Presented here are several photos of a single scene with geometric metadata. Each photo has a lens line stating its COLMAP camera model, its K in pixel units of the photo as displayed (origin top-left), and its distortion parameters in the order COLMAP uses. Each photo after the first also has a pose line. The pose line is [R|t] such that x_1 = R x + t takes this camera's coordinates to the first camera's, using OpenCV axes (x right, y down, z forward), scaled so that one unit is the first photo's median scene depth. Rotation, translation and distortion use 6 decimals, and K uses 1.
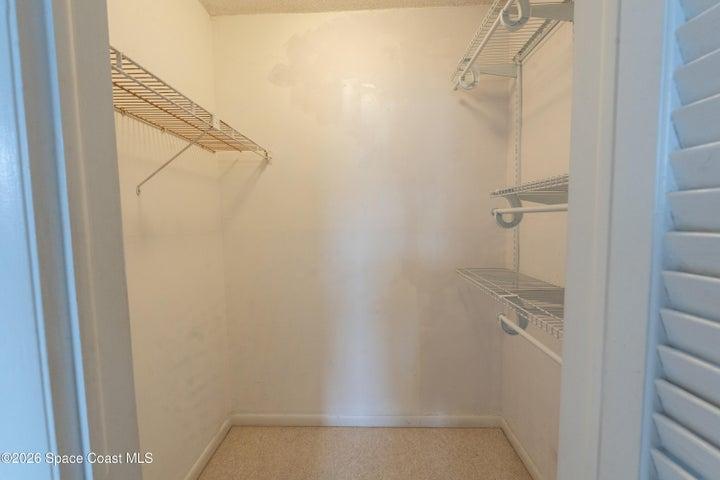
lens RADIAL K [[313.1, 0, 362.4], [0, 313.1, 242.3], [0, 0, 1]] dist [-0.007265, 0.000928]
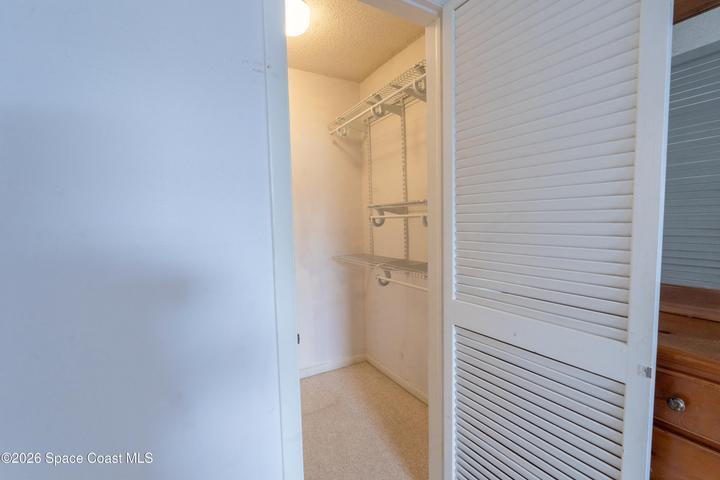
lens RADIAL K [[313.1, 0, 359.0], [0, 313.1, 241.2], [0, 0, 1]] dist [-0.007265, 0.000928]
pose [[0.850642, -0.039876, 0.524231, -0.404349], [0.048056, 0.998843, -0.002001, 0.024285], [-0.523544, 0.026894, 0.851574, -0.325697]]
